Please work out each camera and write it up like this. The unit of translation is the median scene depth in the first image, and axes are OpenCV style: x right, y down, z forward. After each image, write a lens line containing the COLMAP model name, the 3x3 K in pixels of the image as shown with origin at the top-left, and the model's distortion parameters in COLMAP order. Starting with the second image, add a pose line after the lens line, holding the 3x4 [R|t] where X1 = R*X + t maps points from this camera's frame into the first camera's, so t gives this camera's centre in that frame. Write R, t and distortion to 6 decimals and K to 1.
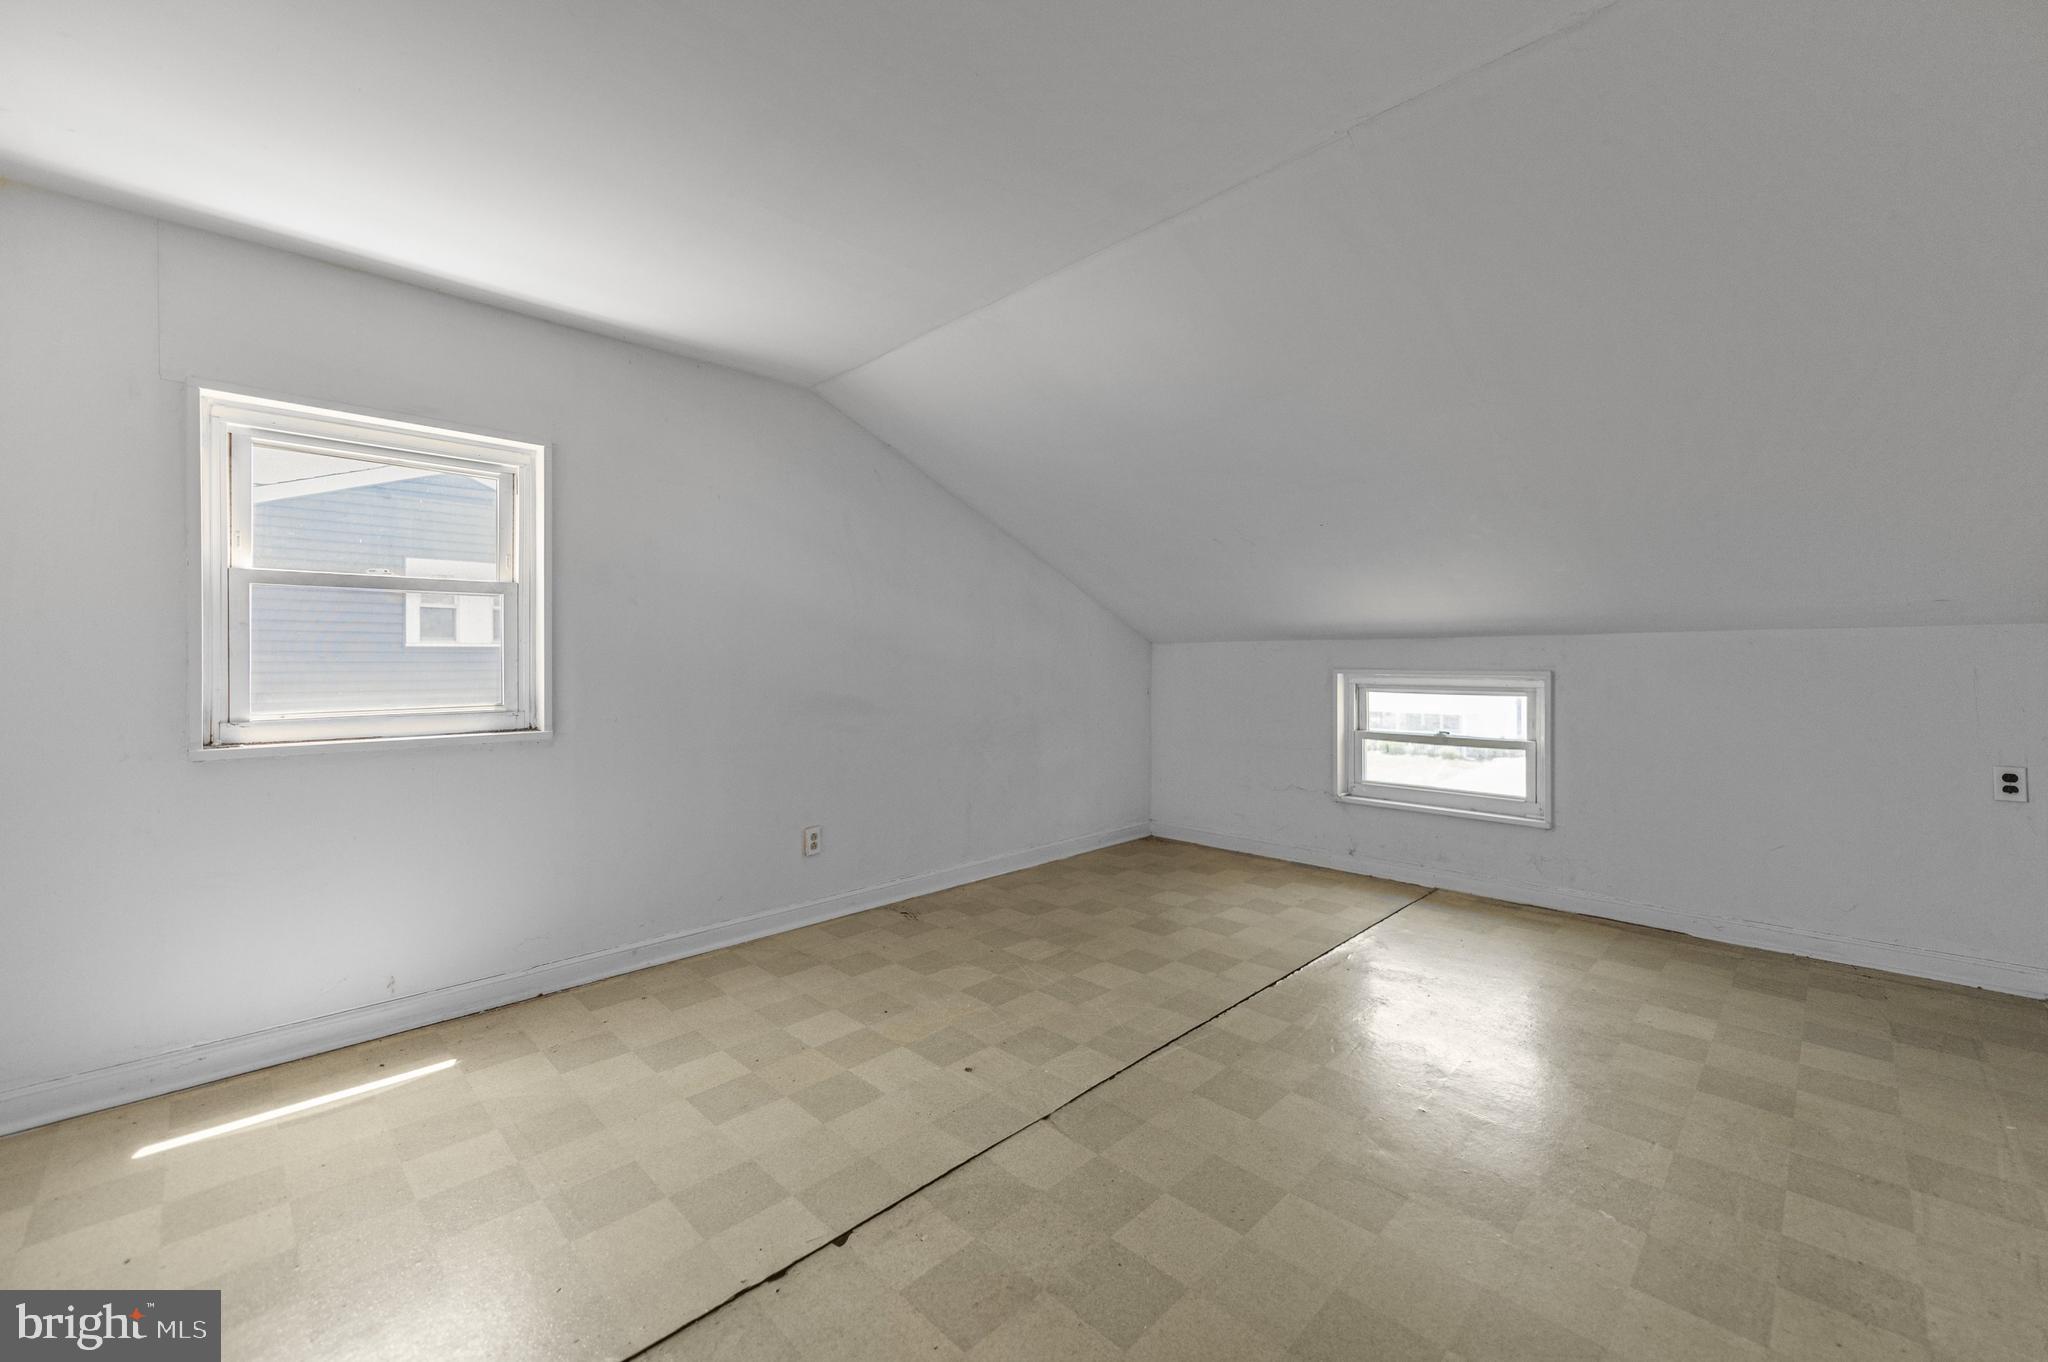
lens RADIAL K [[811.7, 0, 1026.0], [0, 811.7, 668.1], [0, 0, 1]] dist [0.014058, -0.001697]
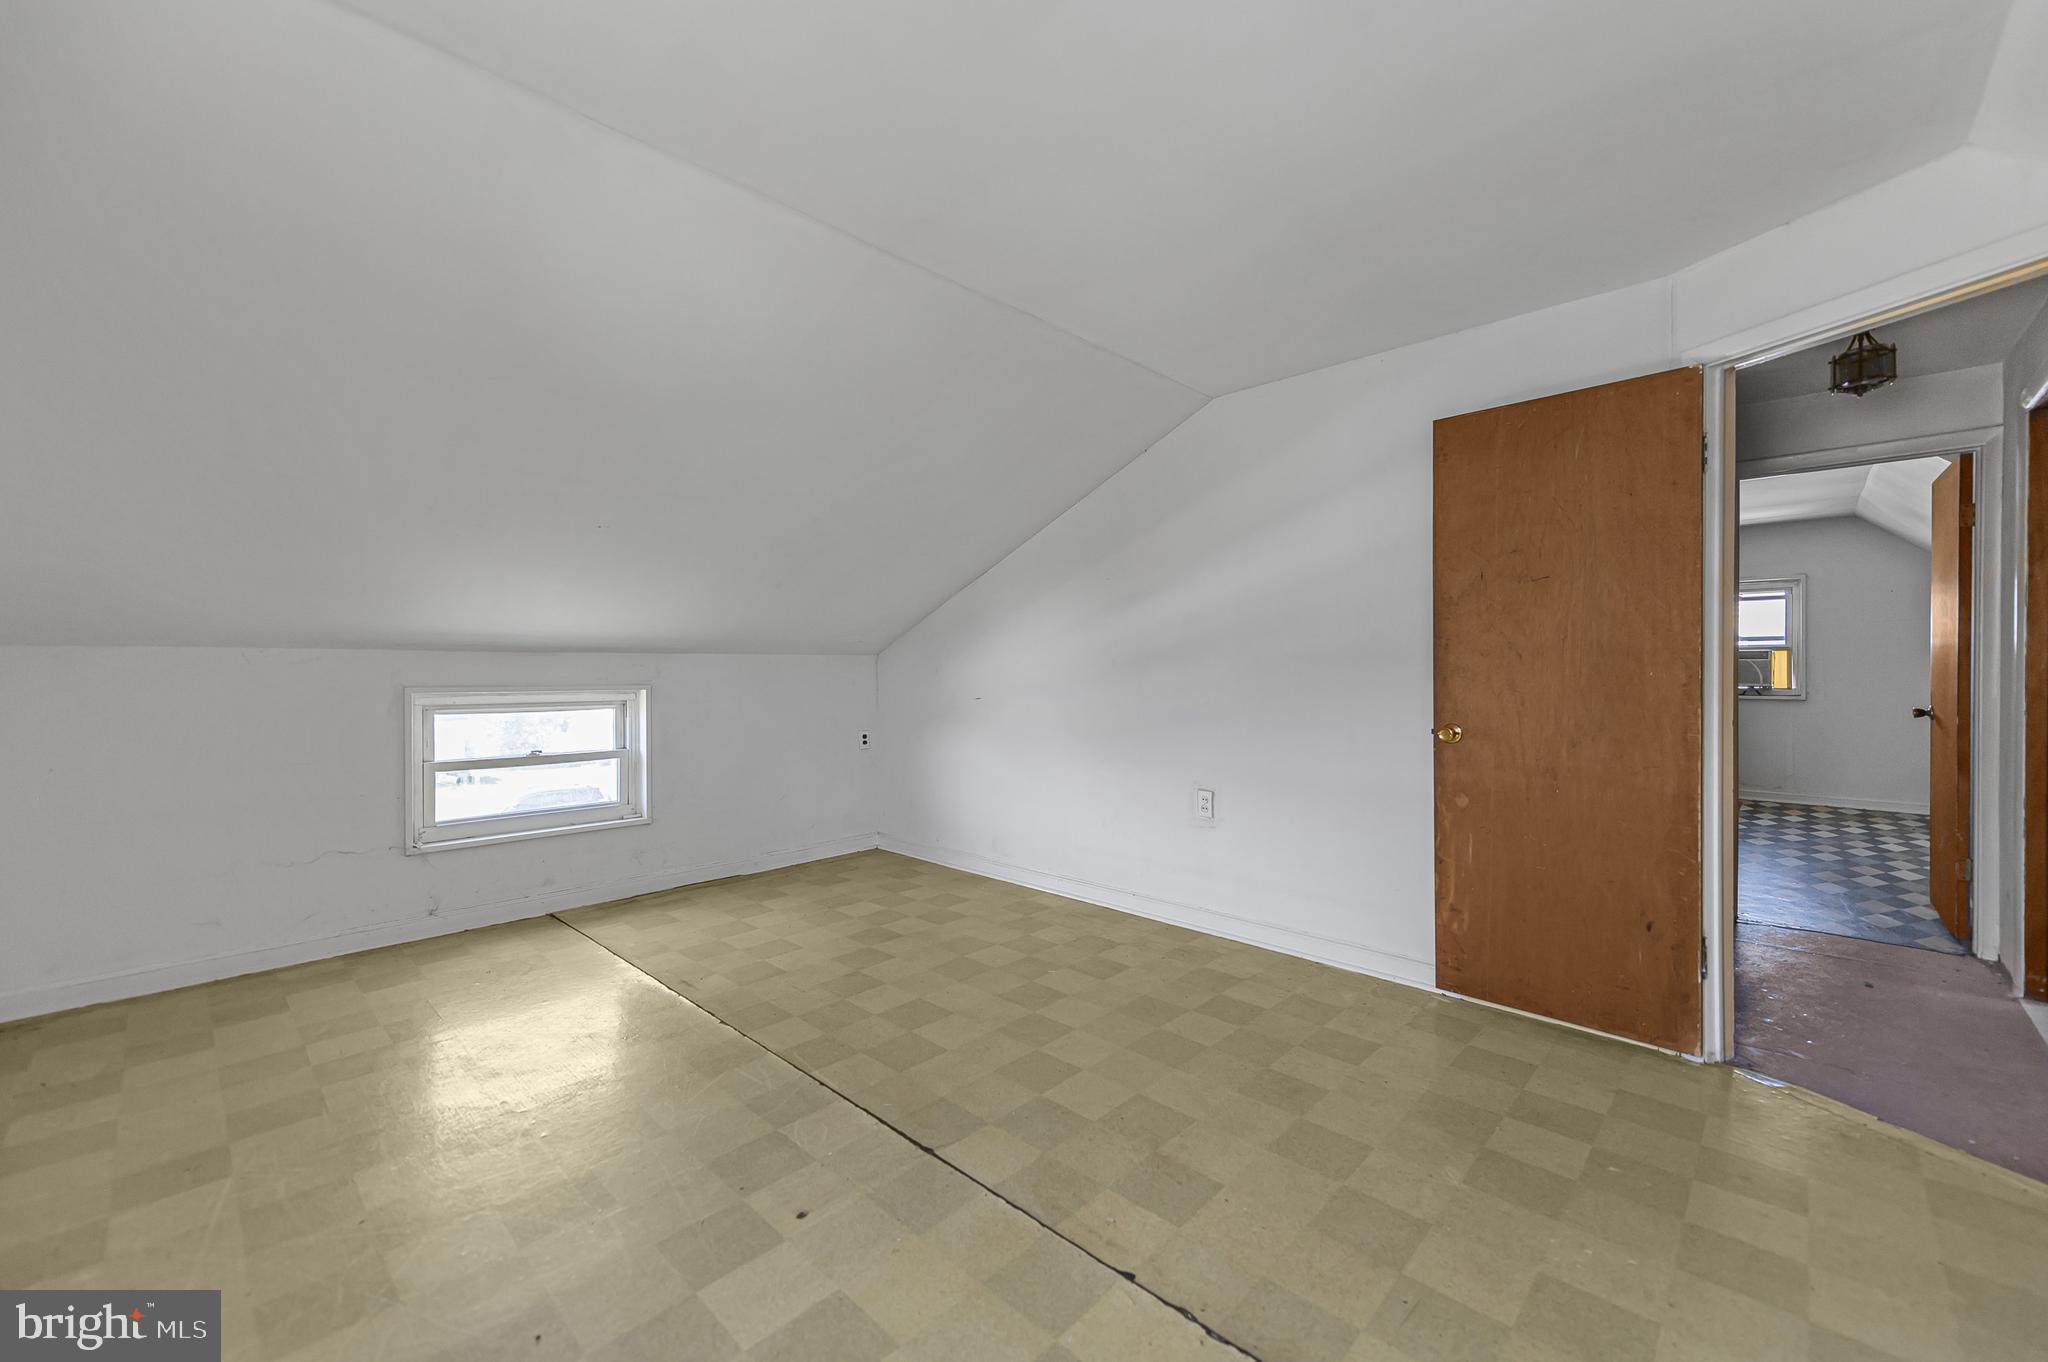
lens RADIAL K [[811.7, 0, 1038.1], [0, 811.7, 679.3], [0, 0, 1]] dist [0.014058, -0.001697]
pose [[-0.028450, -0.009251, 0.999552, -0.710947], [0.013472, 0.999863, 0.009637, -0.011066], [-0.999504, 0.013740, -0.028321, 0.673601]]
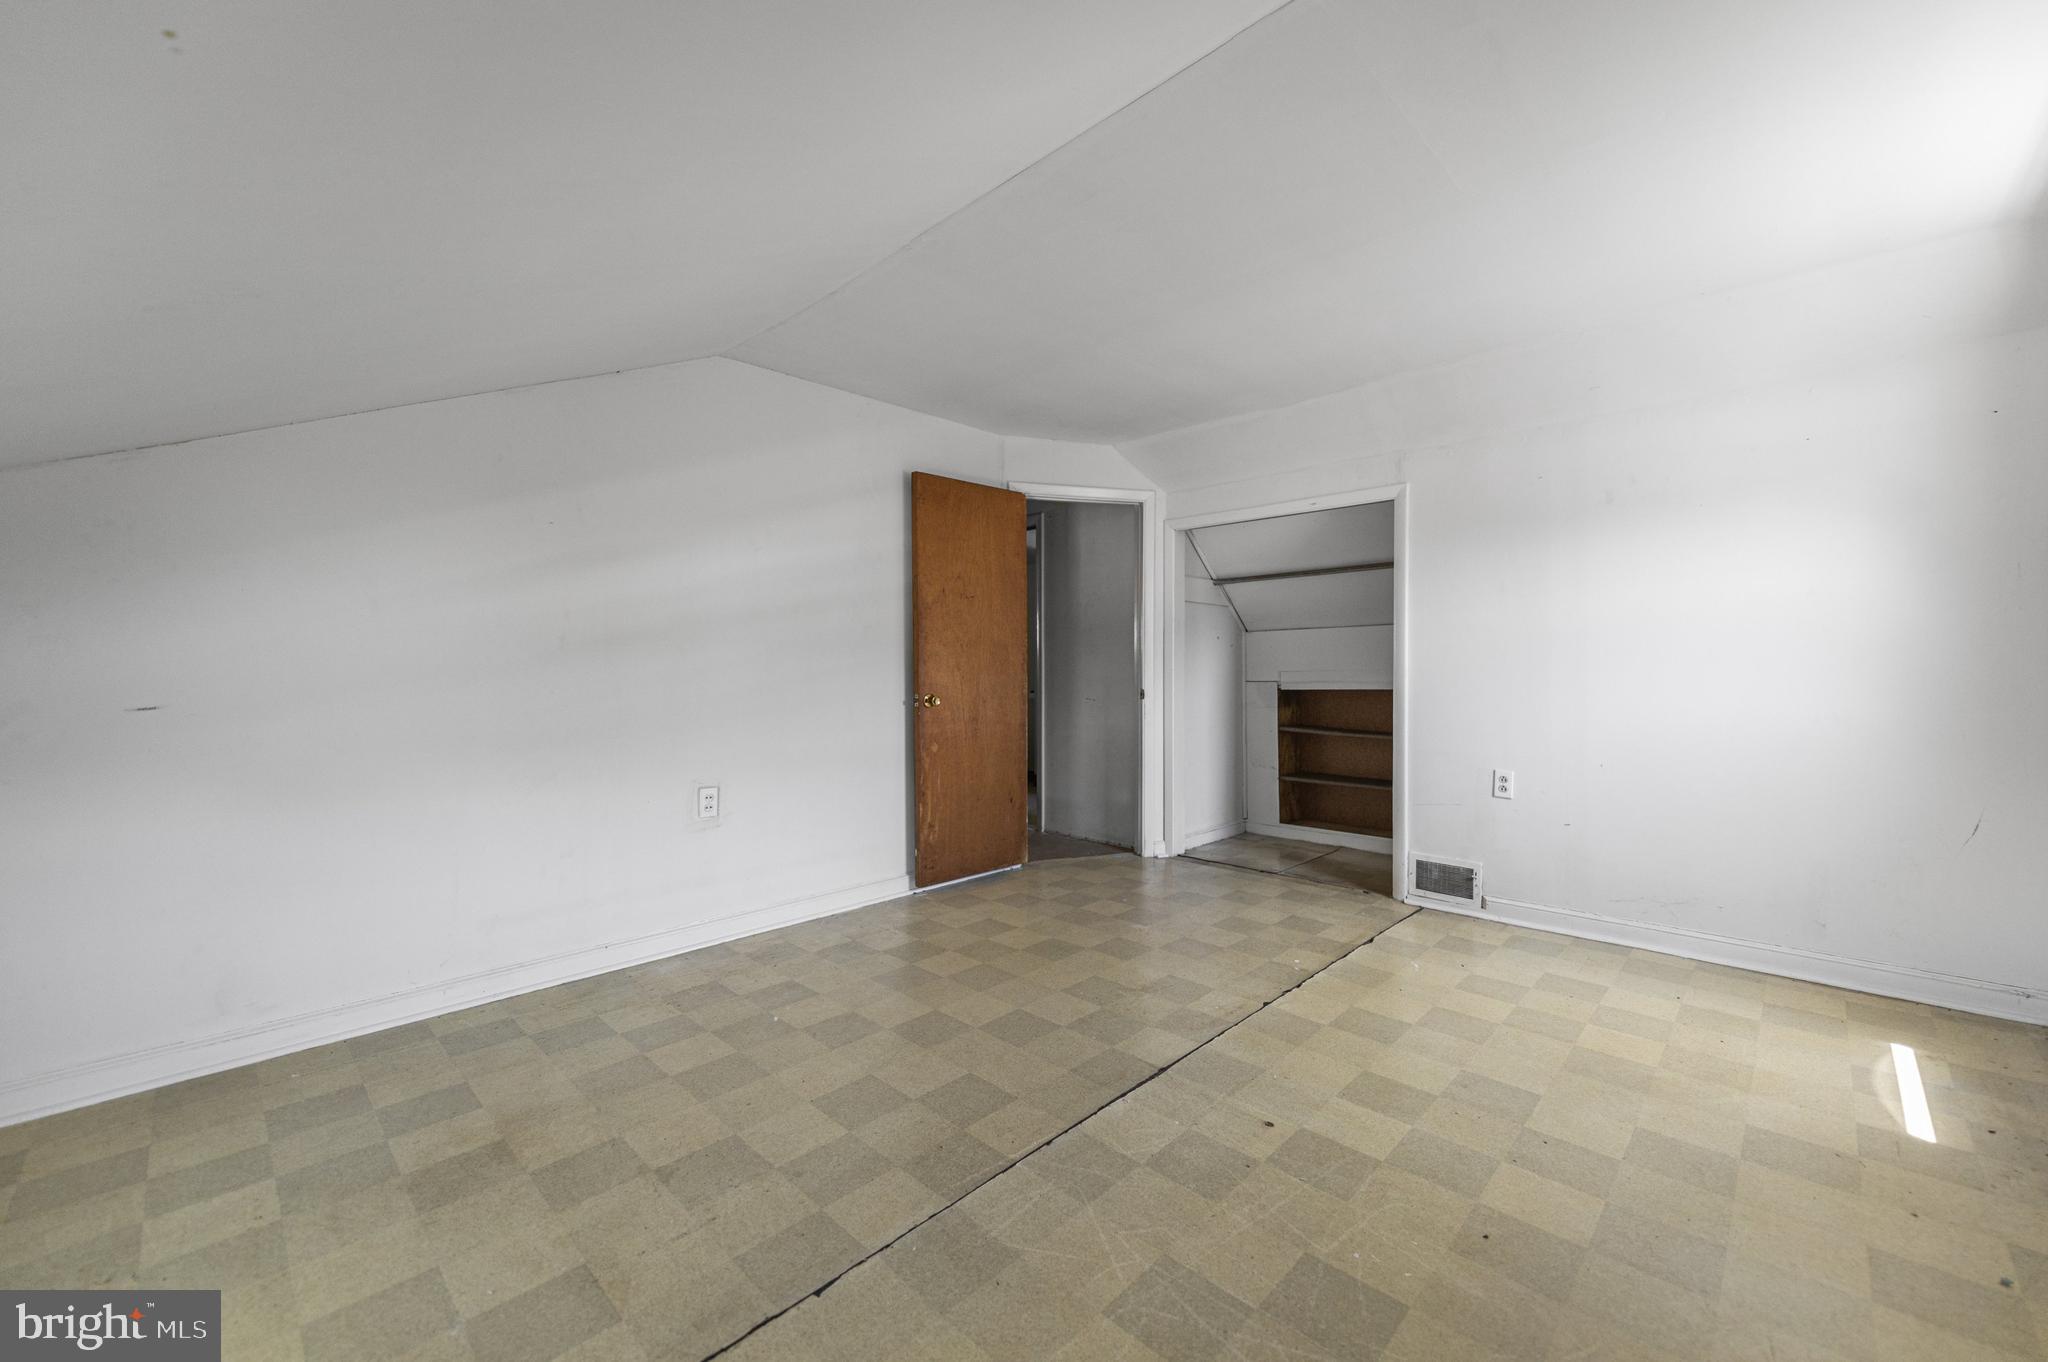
lens RADIAL K [[811.7, 0, 1021.1], [0, 811.7, 668.4], [0, 0, 1]] dist [0.014058, -0.001697]
pose [[-0.999922, 0.010213, -0.007258, 0.161656], [0.010121, 0.999868, 0.012702, 0.001813], [0.007387, 0.012627, -0.999893, 1.568245]]
